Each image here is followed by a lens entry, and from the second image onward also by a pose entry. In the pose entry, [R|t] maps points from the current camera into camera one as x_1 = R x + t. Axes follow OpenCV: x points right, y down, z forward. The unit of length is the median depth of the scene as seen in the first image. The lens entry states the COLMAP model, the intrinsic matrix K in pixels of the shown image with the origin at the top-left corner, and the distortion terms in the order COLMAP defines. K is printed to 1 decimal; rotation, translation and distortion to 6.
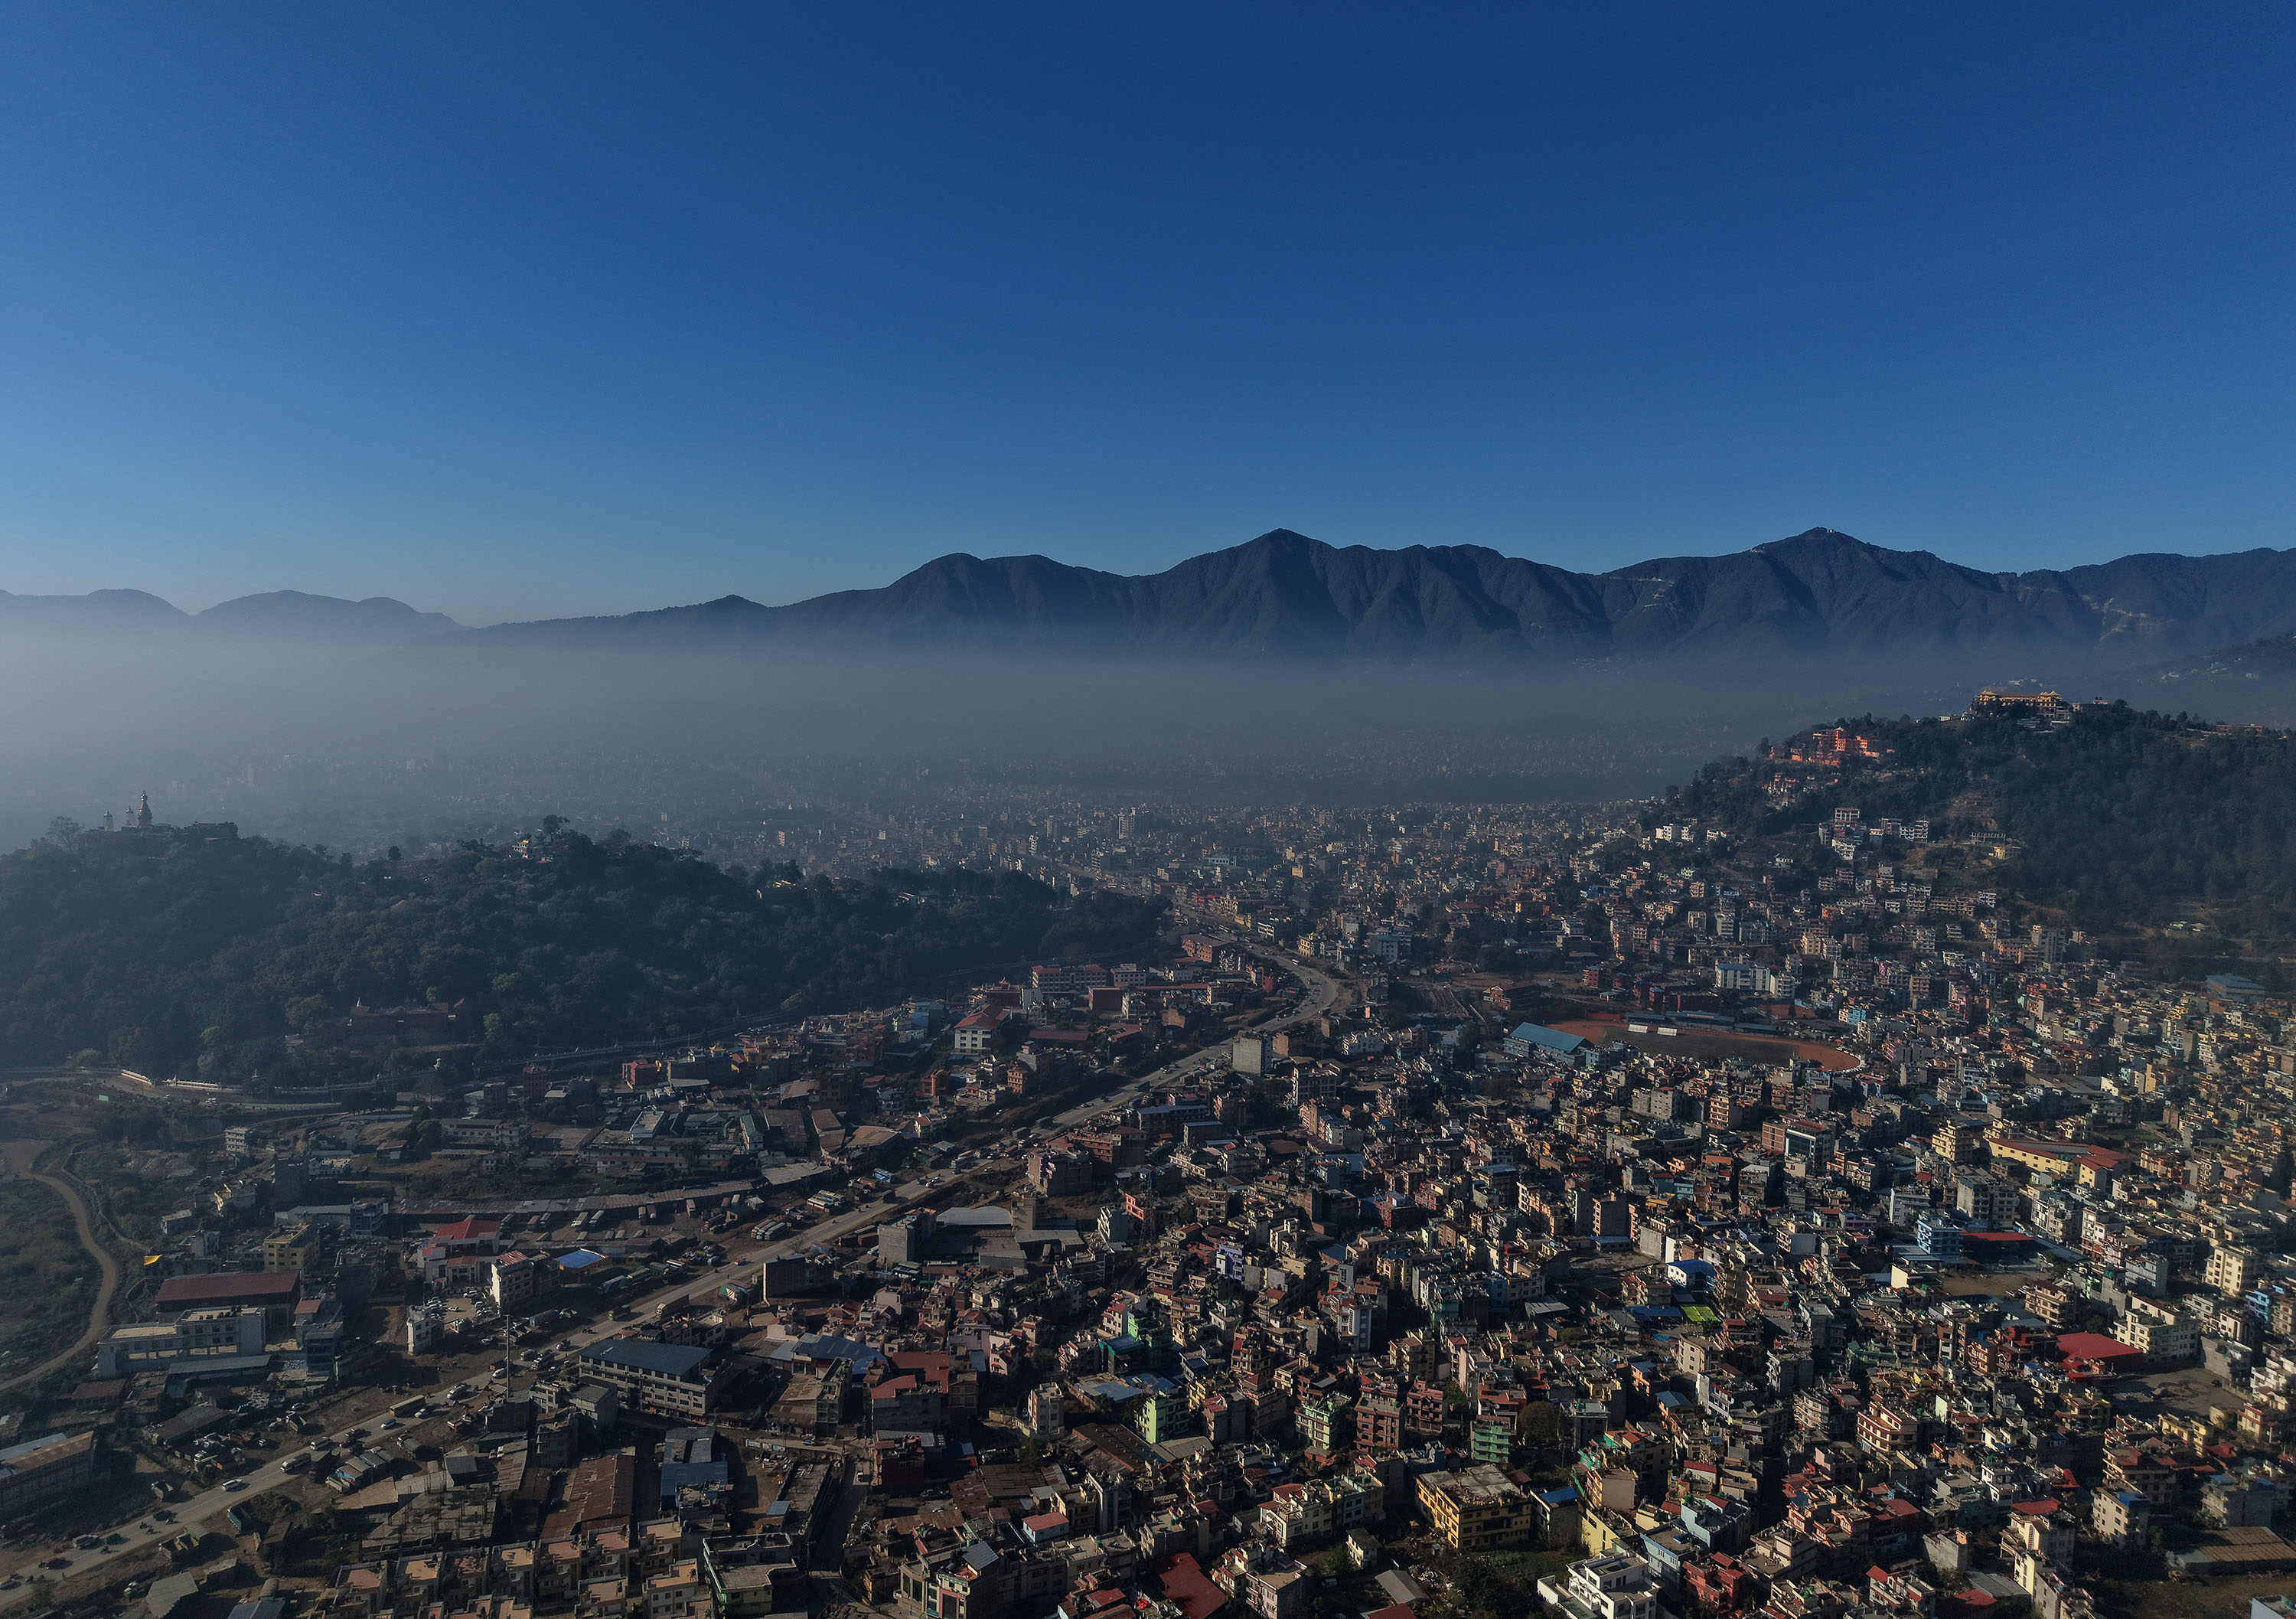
lens RADIAL K [[1667.6, 0, 1161.3], [0, 1667.6, 813.0], [0, 0, 1]] dist [-0.005346, -0.001246]
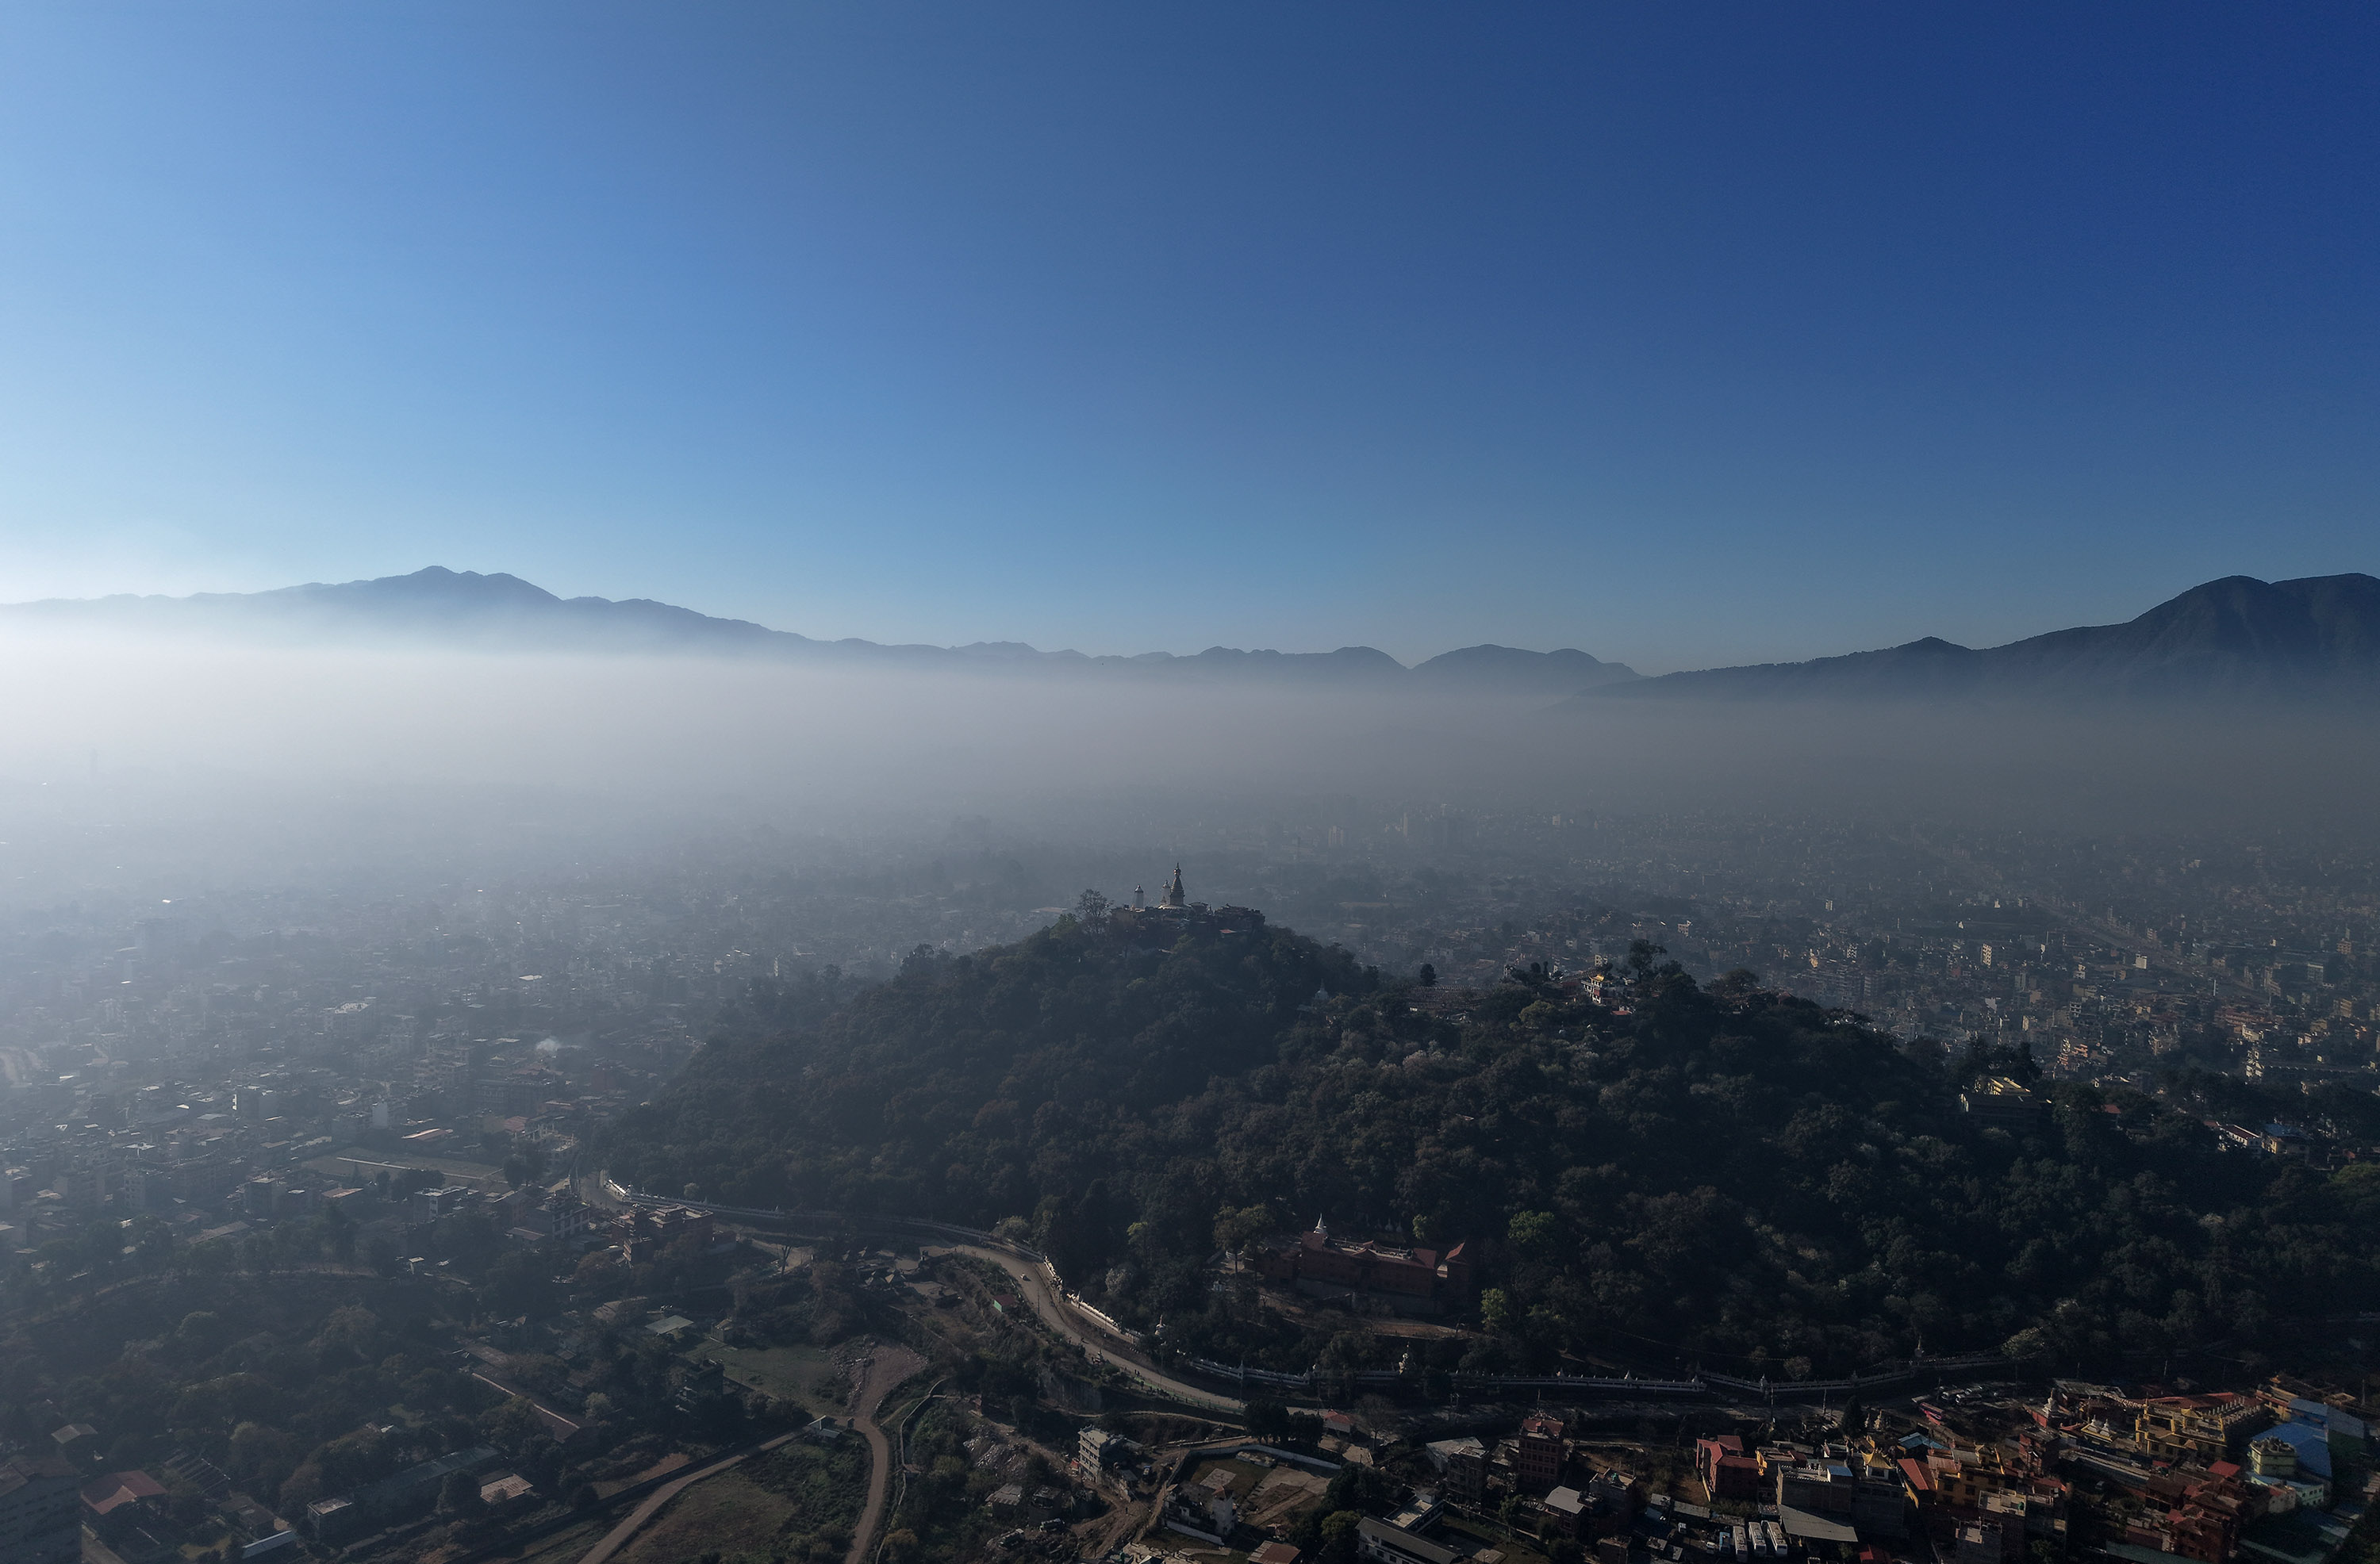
lens RADIAL K [[1745.7, 0, 1202.8], [0, 1745.7, 785.0], [0, 0, 1]] dist [-0.010818, -0.005657]
pose [[0.800722, 0.032028, -0.598180, -0.100981], [-0.061165, 0.997722, -0.028455, -0.033013], [0.595906, 0.059372, 0.800857, 0.370360]]
